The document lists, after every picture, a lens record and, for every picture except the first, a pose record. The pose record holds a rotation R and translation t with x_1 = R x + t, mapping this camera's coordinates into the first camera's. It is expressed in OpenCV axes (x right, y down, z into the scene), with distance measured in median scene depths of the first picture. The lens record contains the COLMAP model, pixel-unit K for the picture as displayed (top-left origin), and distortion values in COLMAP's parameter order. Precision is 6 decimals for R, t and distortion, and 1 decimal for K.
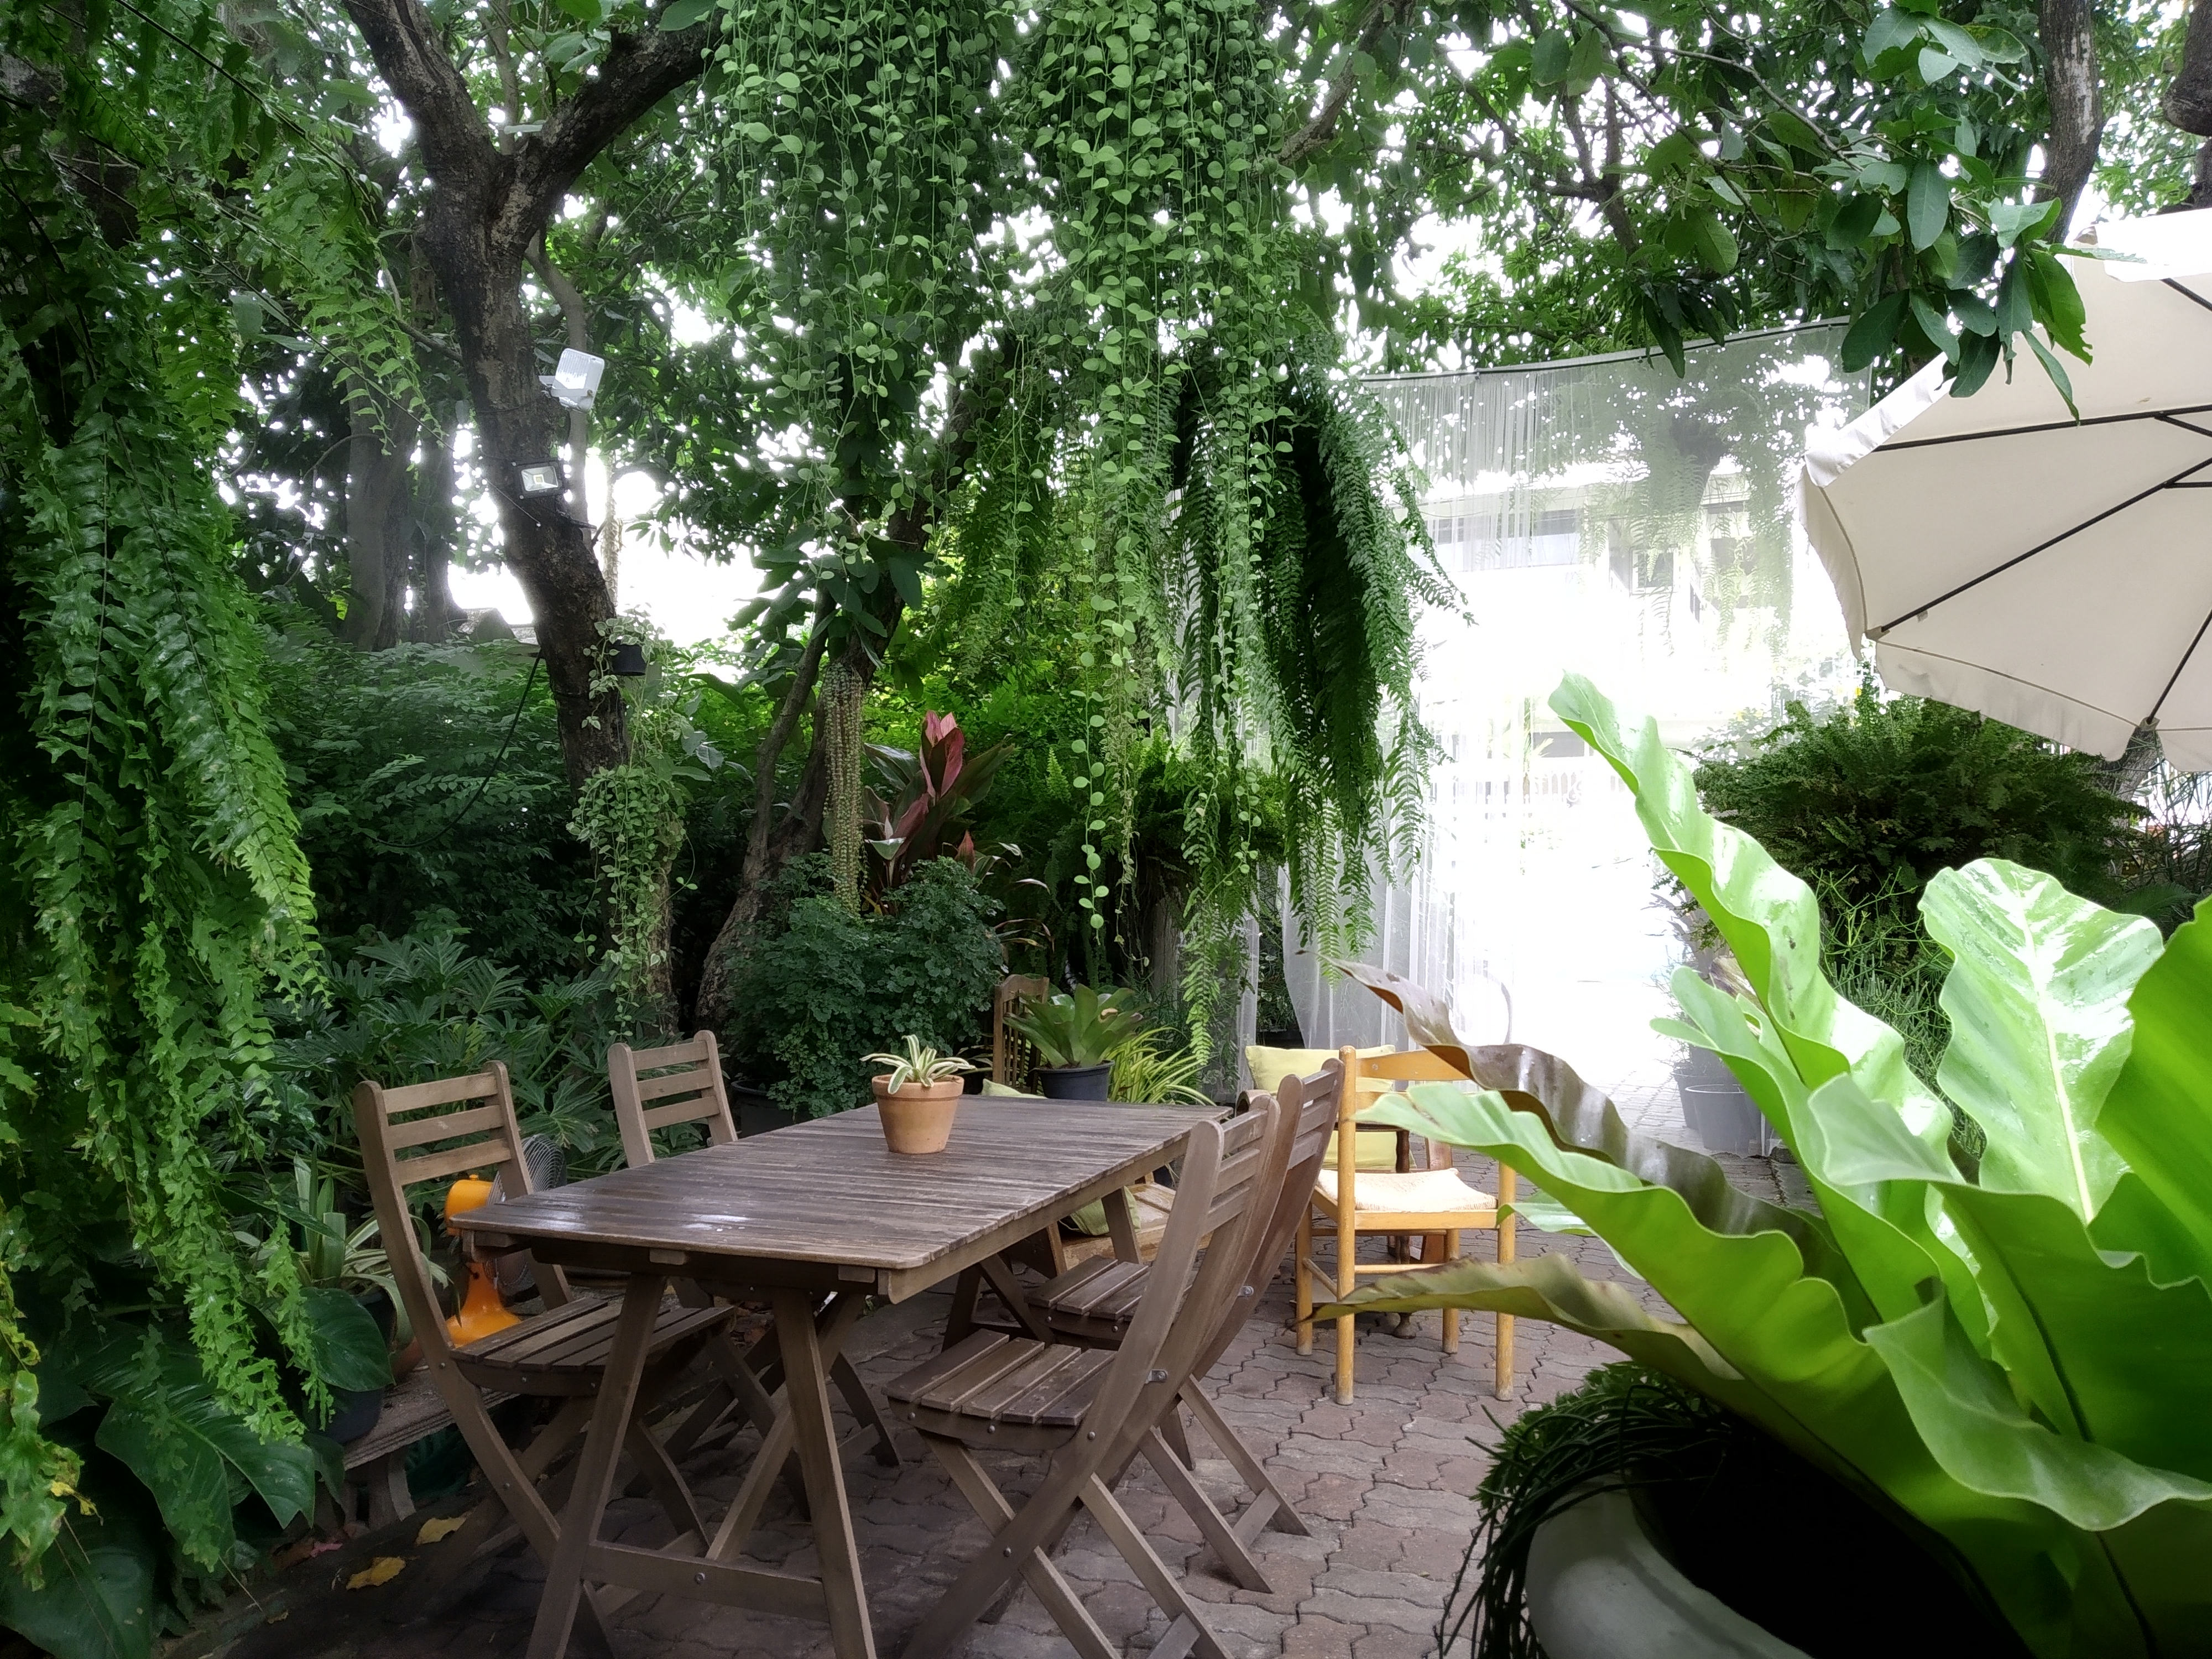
lens RADIAL K [[1716.5, 0, 1112.9], [0, 1716.5, 824.0], [0, 0, 1]] dist [0.036693, -0.063413]
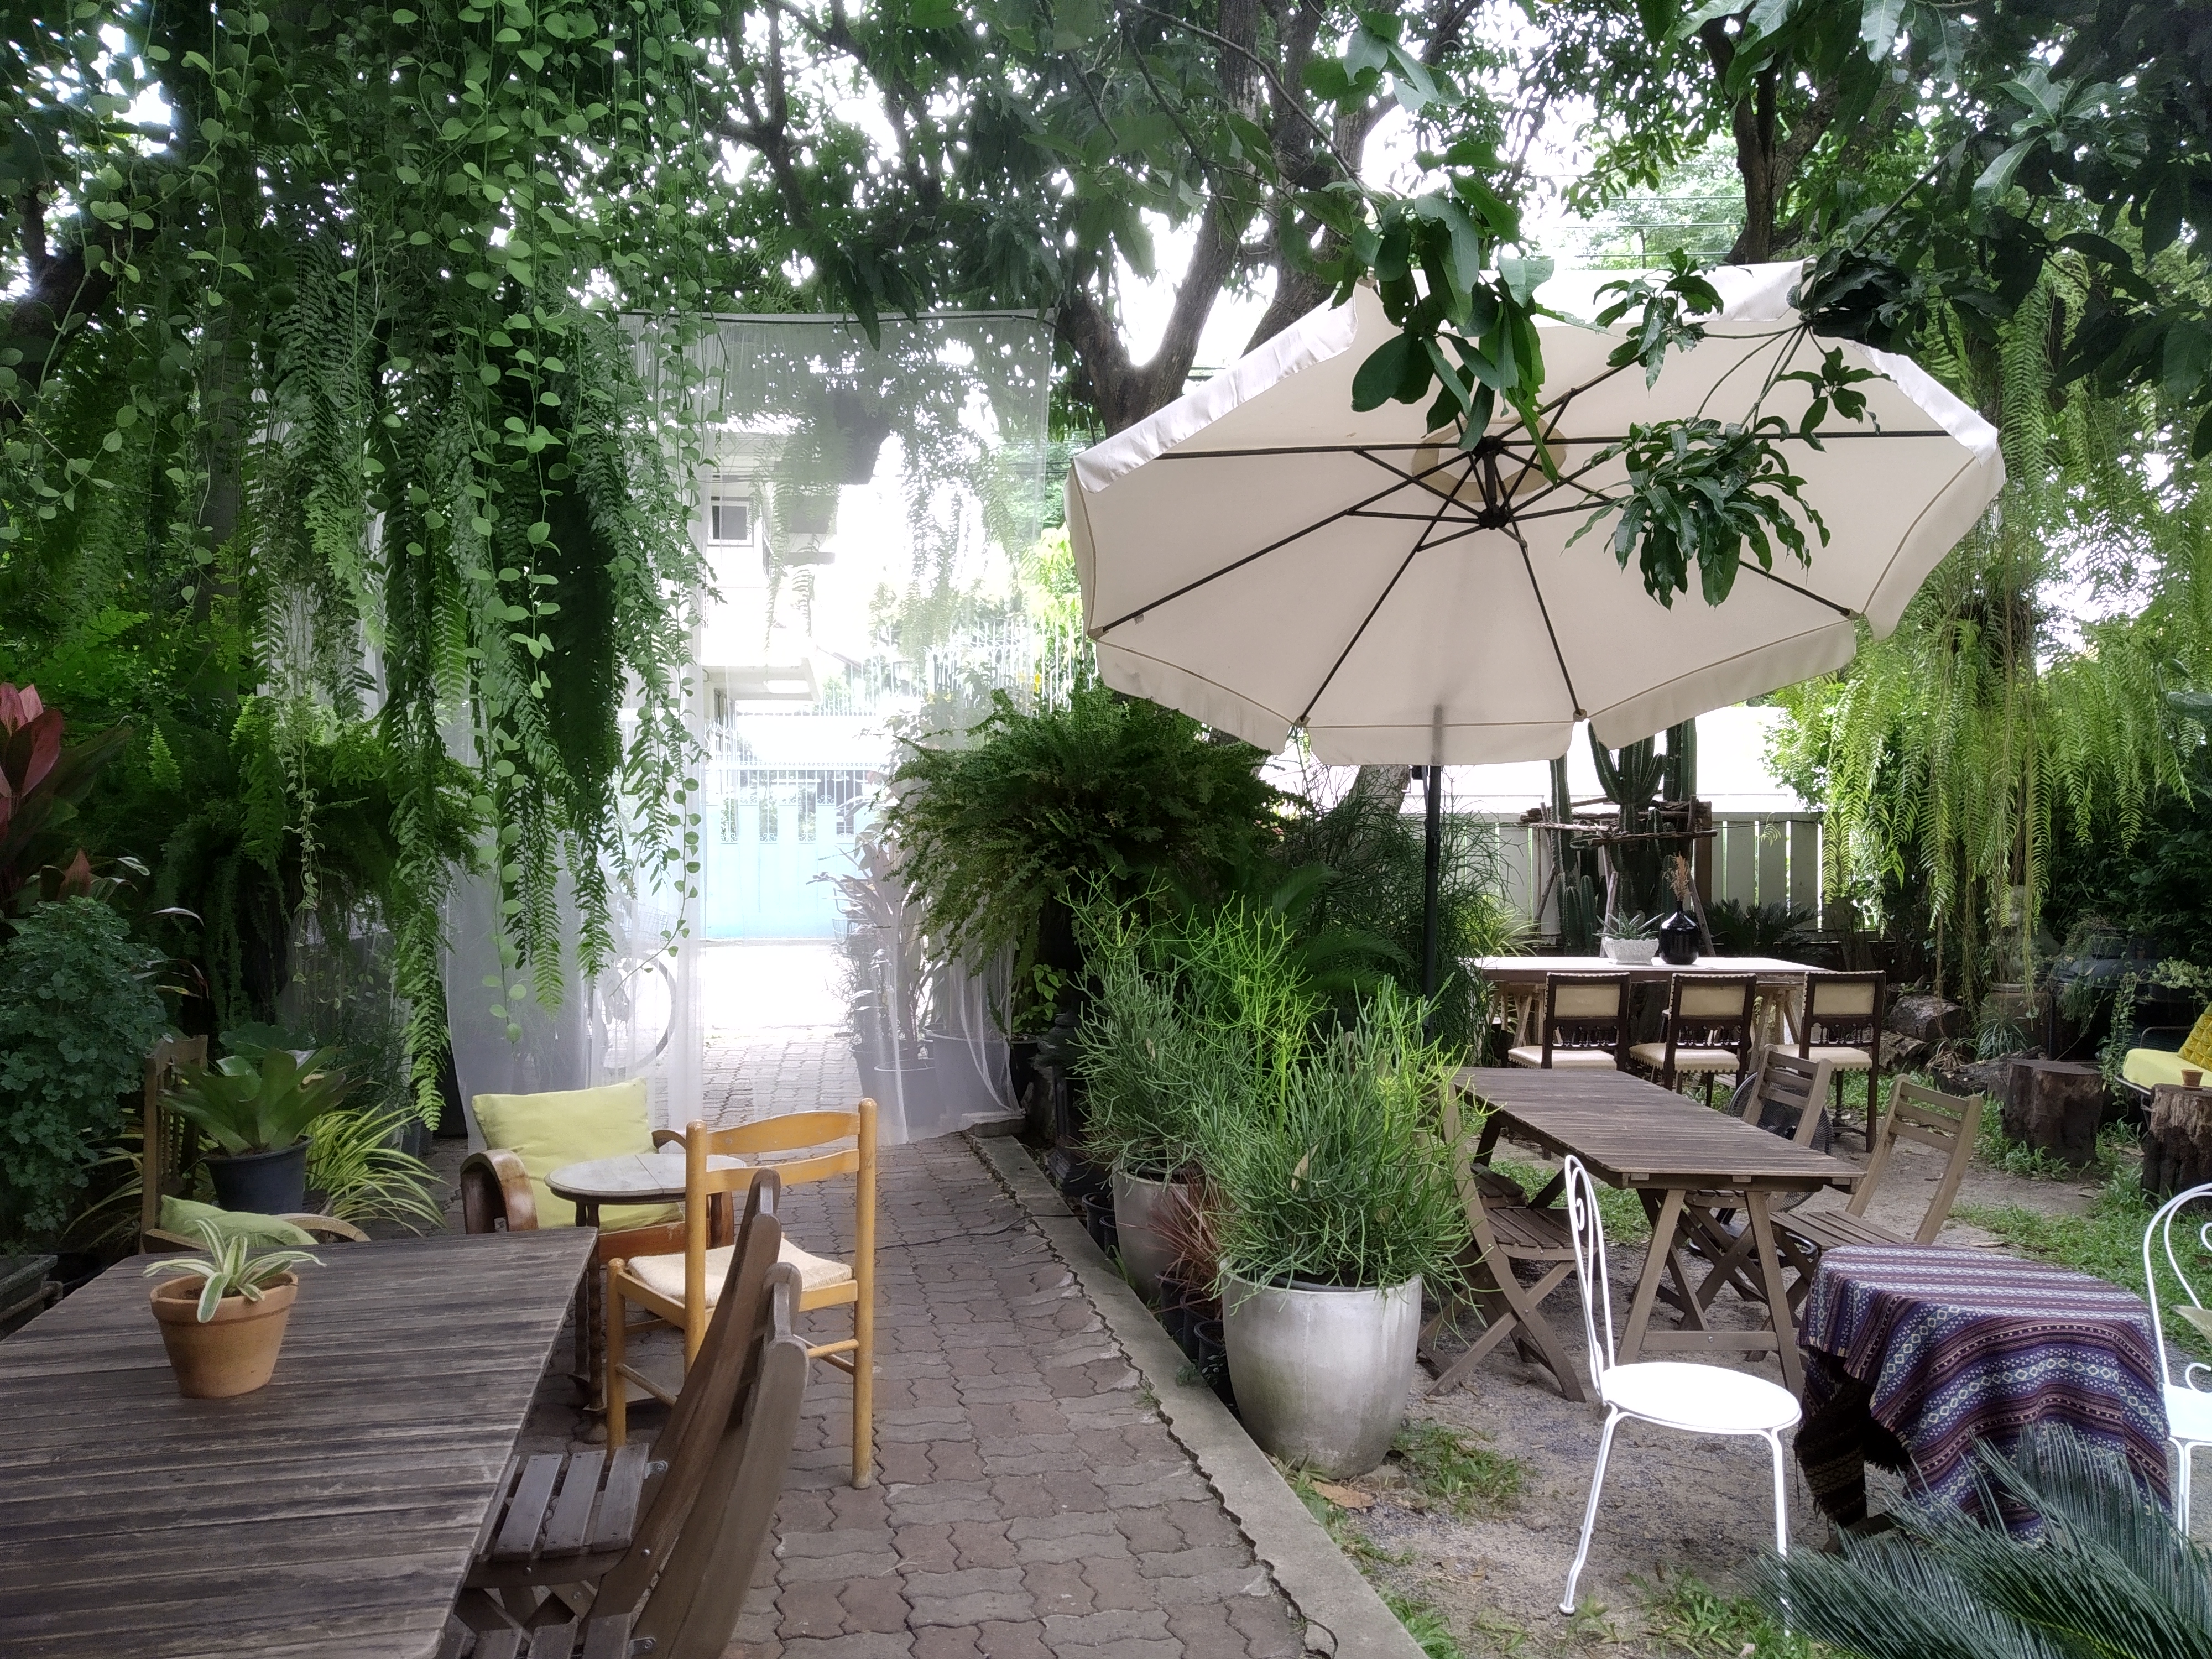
lens RADIAL K [[1716.5, 0, 1112.9], [0, 1716.5, 824.0], [0, 0, 1]] dist [0.036693, -0.063413]
pose [[0.854783, -0.018137, 0.518669, -0.089299], [-0.000258, 0.999374, 0.035371, -0.033347], [-0.518986, -0.030368, 0.854243, 0.121101]]
